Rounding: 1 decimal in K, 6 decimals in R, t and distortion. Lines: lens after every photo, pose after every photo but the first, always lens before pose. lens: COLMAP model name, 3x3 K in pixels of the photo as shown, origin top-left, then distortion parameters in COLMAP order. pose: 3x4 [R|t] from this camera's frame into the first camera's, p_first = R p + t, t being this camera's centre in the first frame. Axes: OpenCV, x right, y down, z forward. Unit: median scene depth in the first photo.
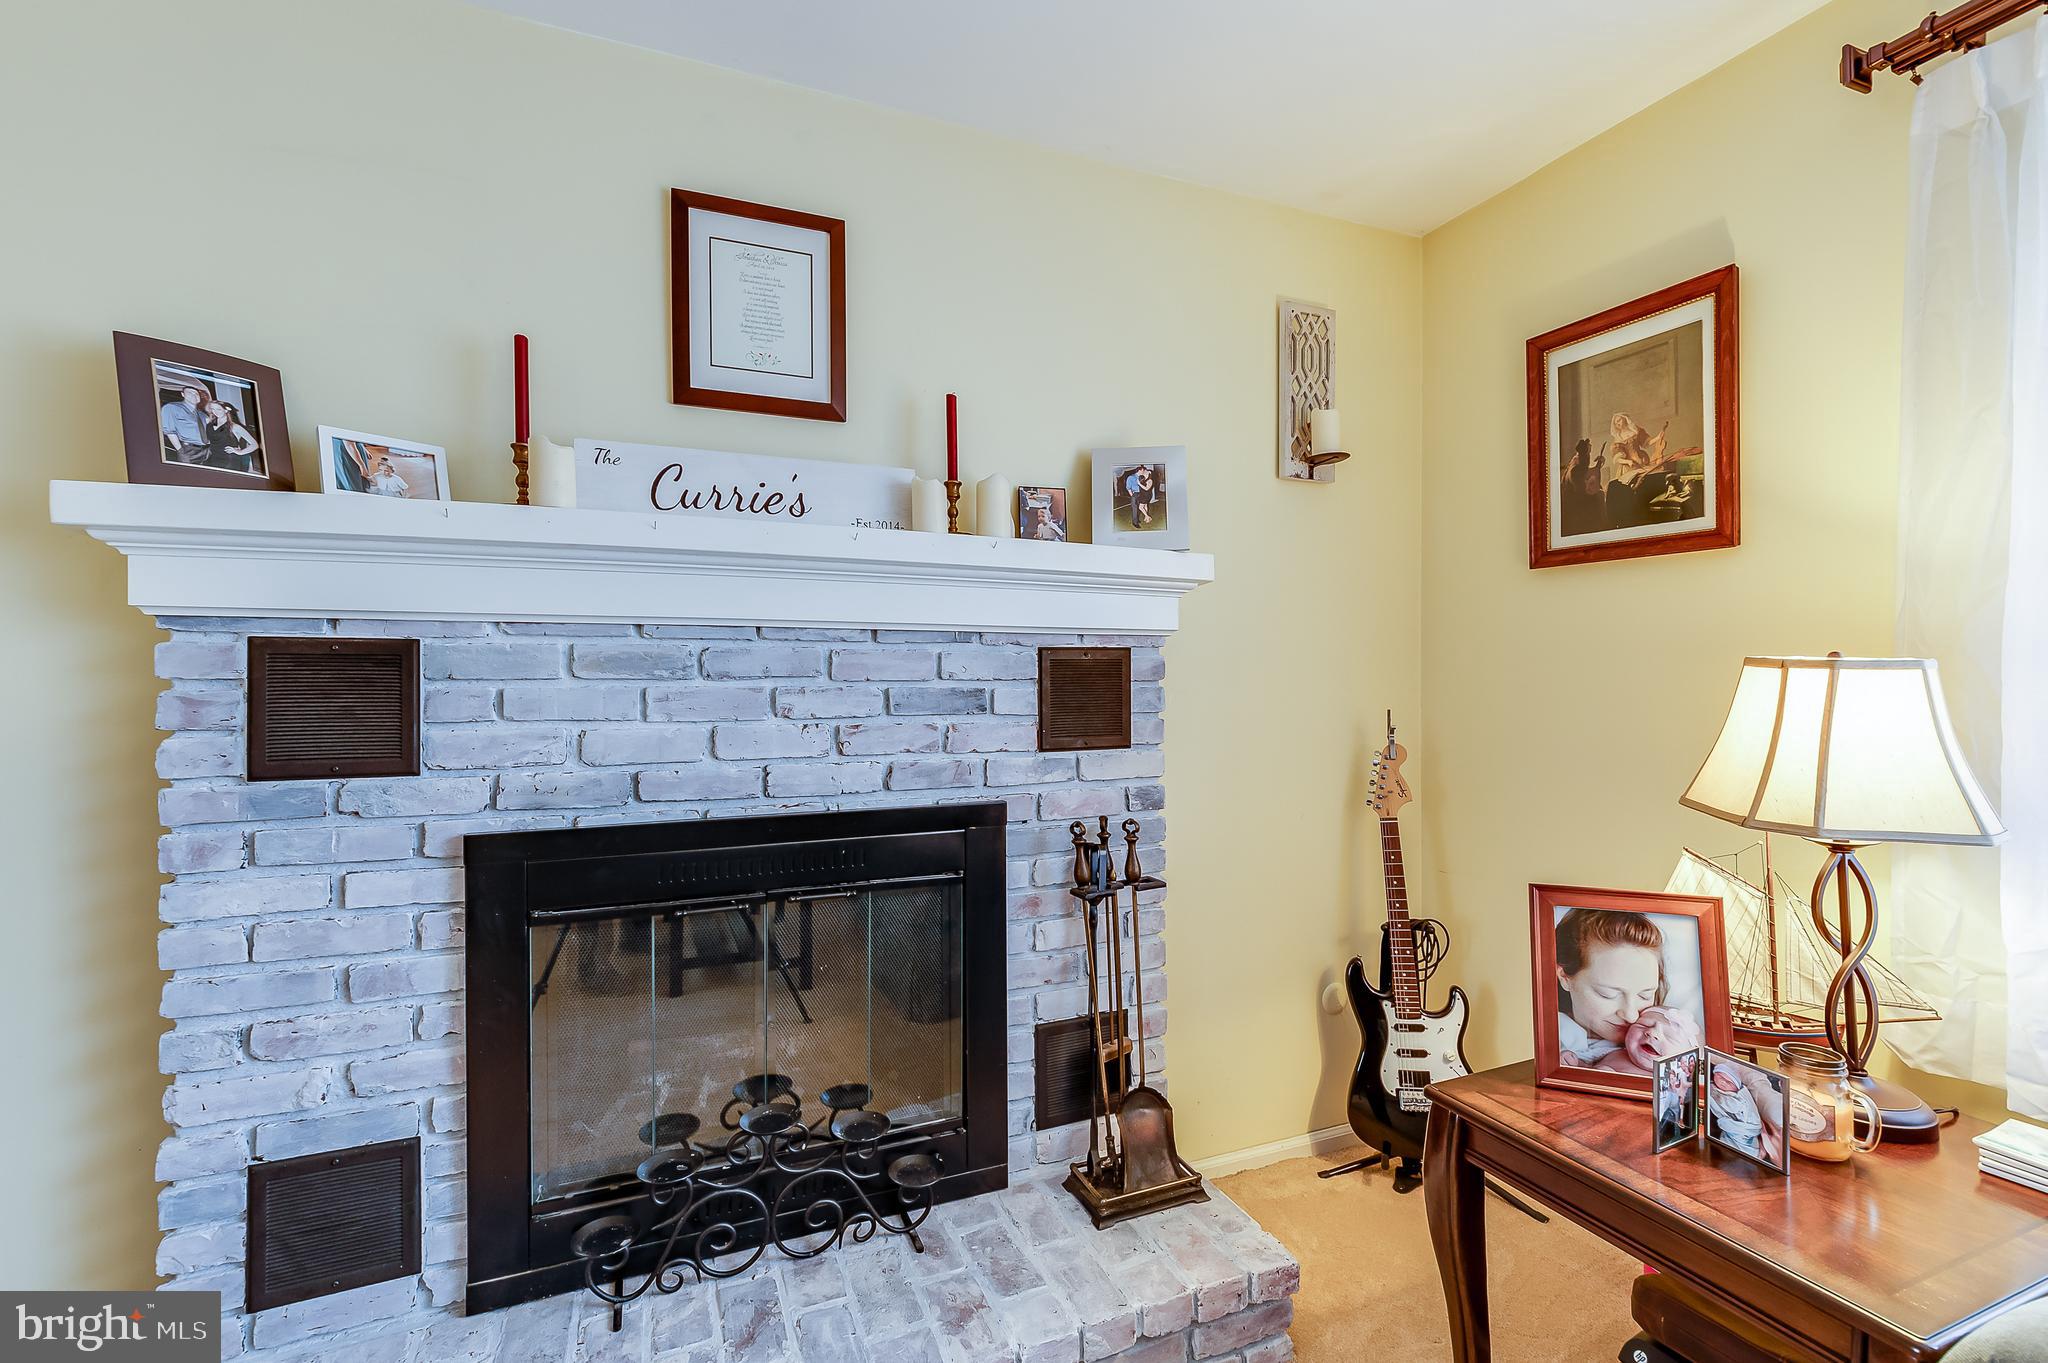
lens RADIAL K [[899.5, 0, 1014.8], [0, 899.5, 683.2], [0, 0, 1]] dist [0.013552, -0.000964]
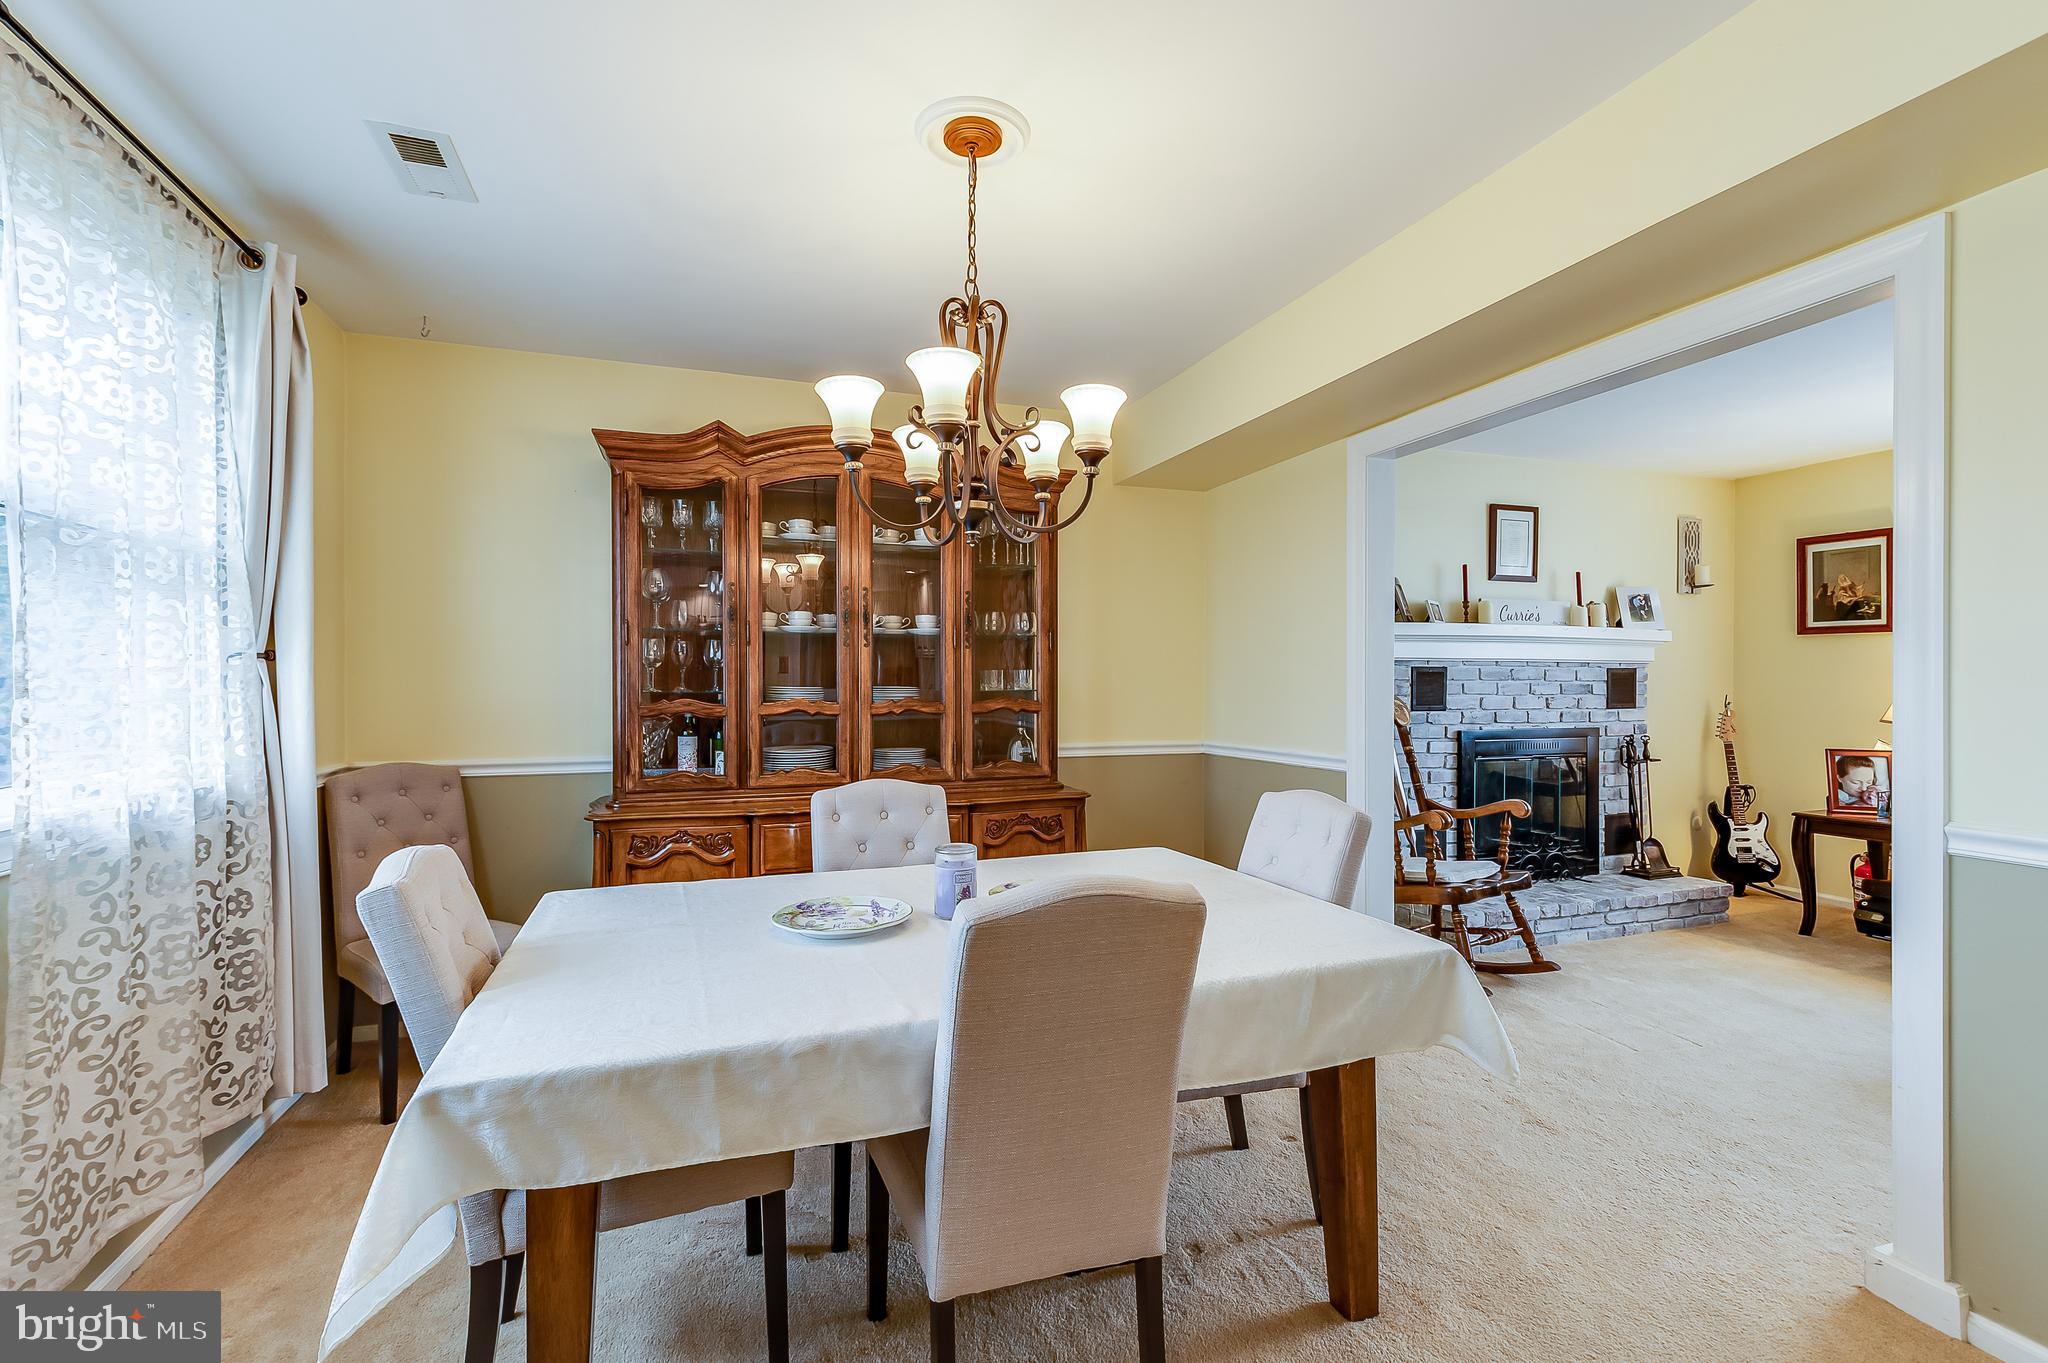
lens RADIAL K [[899.5, 0, 1027.1], [0, 899.5, 689.2], [0, 0, 1]] dist [0.013552, -0.000964]
pose [[0.999047, 0.002365, -0.043581, -1.632435], [-0.002240, 0.999993, 0.002915, 0.017231], [0.043587, -0.002815, 0.999046, -1.781763]]
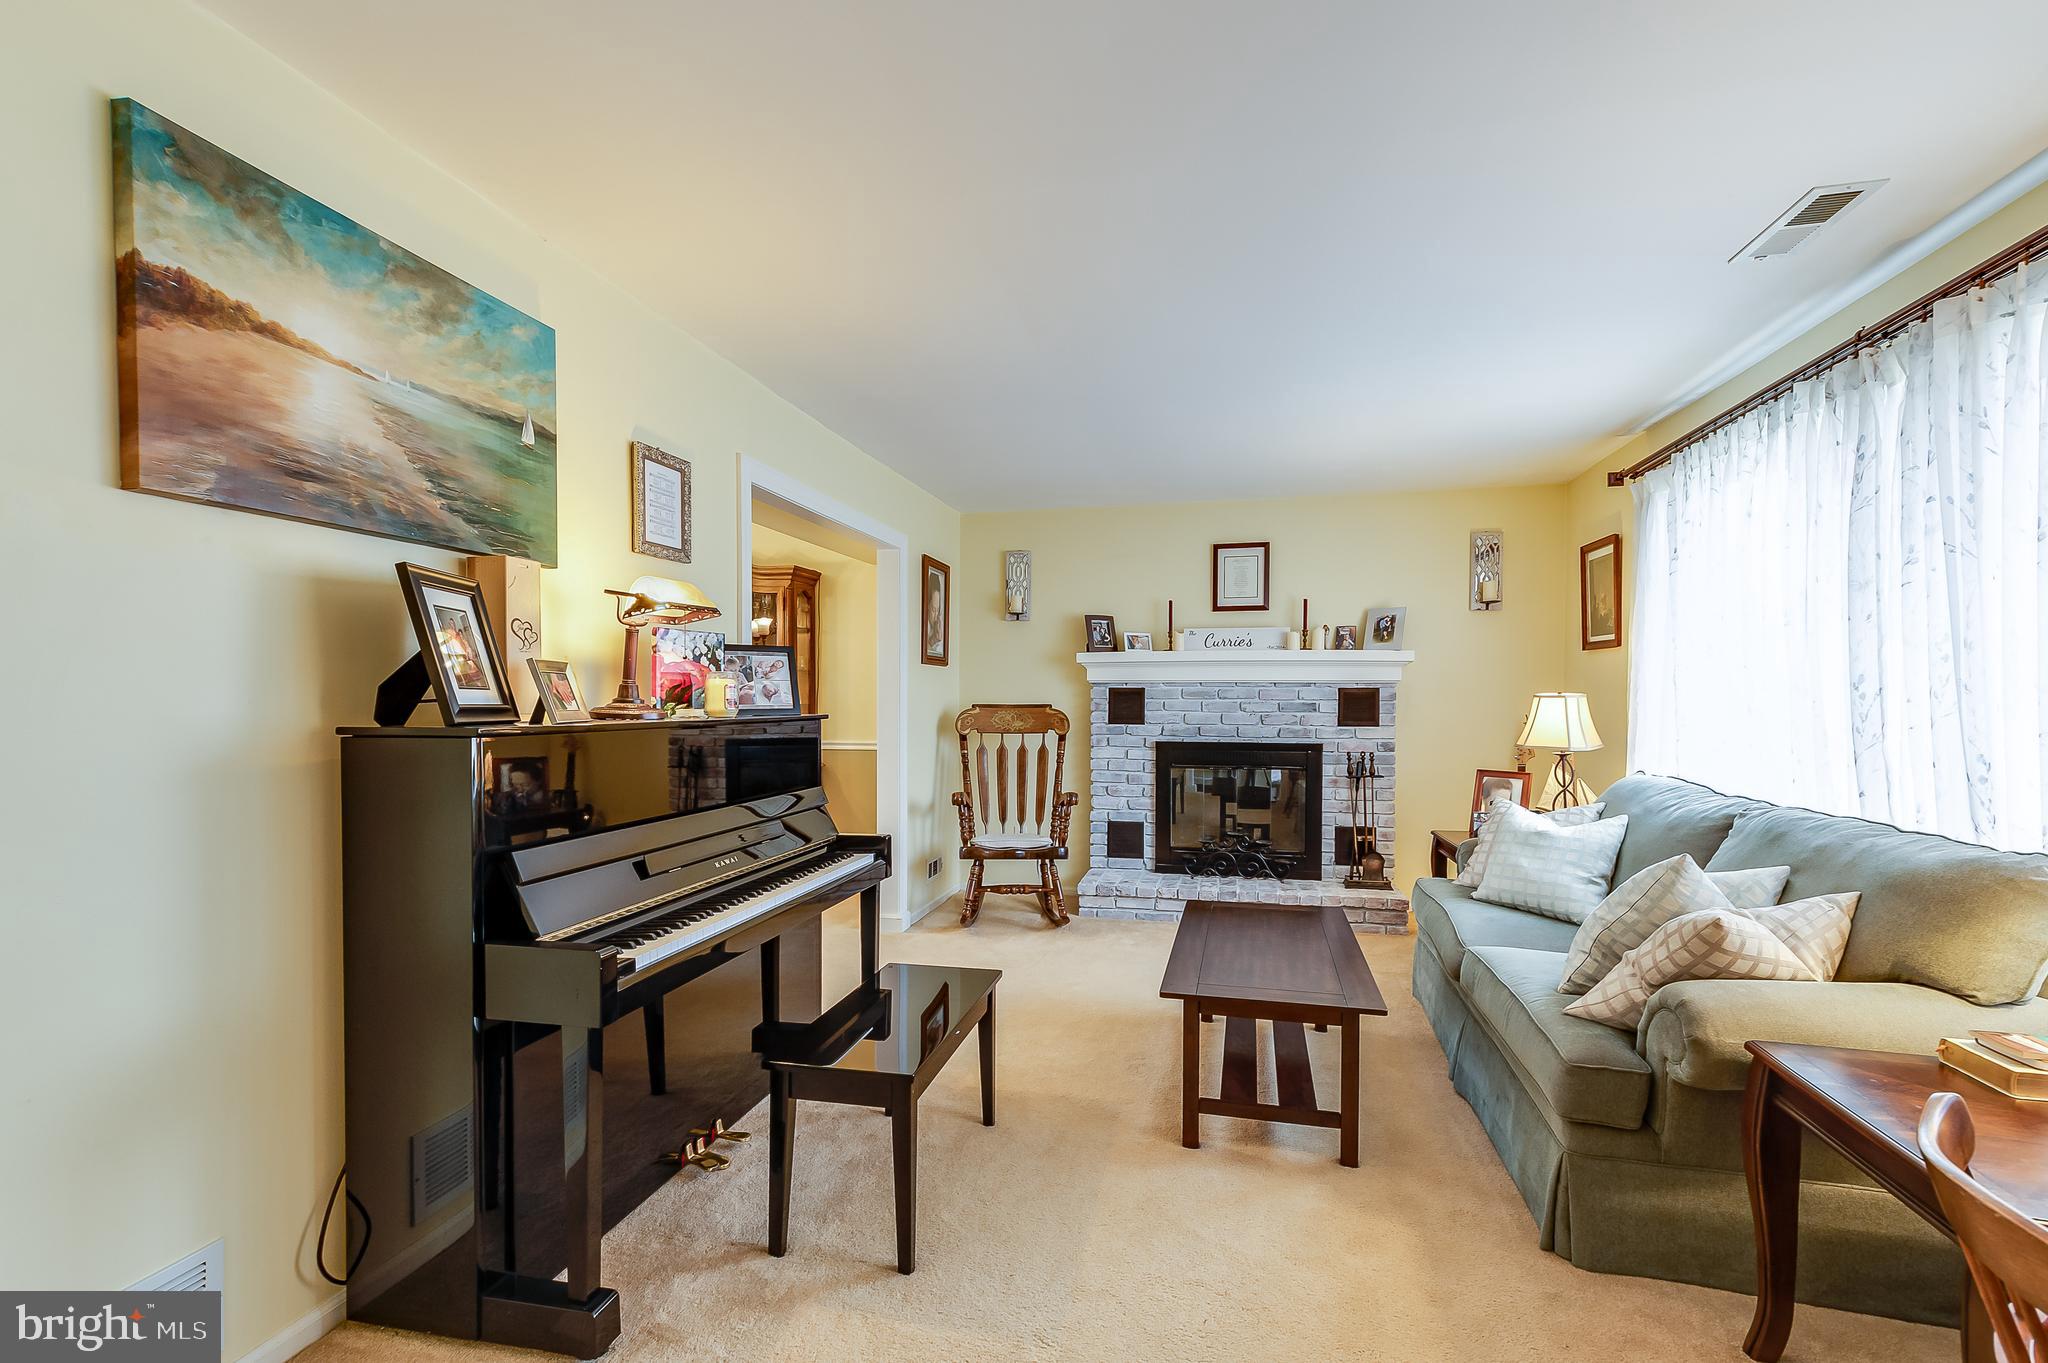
lens RADIAL K [[899.5, 0, 1032.2], [0, 899.5, 719.0], [0, 0, 1]] dist [0.013552, -0.000964]
pose [[0.820461, 0.017724, -0.571428, 0.887197], [-0.009730, 0.999807, 0.017040, 0.017638], [0.571620, -0.008421, 0.820475, -1.899012]]
